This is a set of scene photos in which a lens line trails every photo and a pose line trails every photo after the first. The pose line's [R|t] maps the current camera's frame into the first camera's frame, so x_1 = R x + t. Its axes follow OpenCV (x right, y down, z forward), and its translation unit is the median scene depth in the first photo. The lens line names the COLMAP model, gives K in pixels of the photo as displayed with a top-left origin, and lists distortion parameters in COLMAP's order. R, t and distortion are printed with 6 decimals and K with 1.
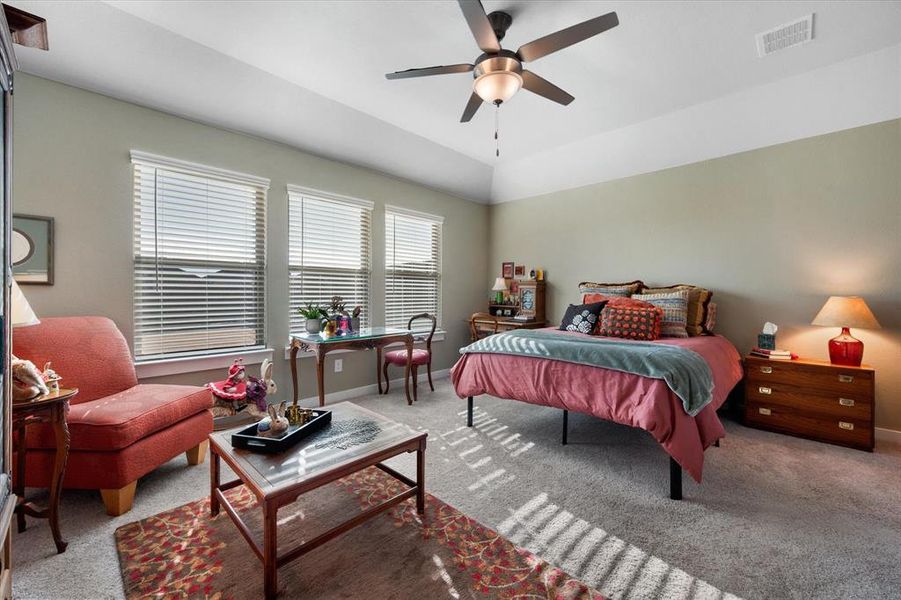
lens RADIAL K [[359.8, 0, 448.9], [0, 359.8, 295.9], [0, 0, 1]] dist [-0.000698, -0.000038]
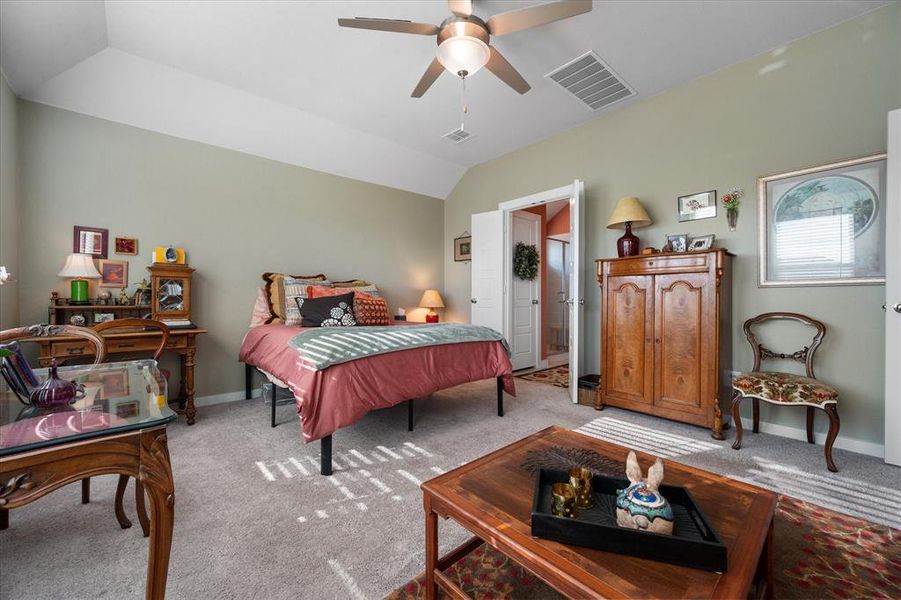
lens RADIAL K [[359.8, 0, 448.4], [0, 359.8, 295.7], [0, 0, 1]] dist [-0.000698, -0.000038]
pose [[0.068310, 0.001944, 0.997662, -0.599482], [0.009705, 0.999949, -0.002613, 0.030072], [-0.997617, 0.009861, 0.068288, 0.722580]]
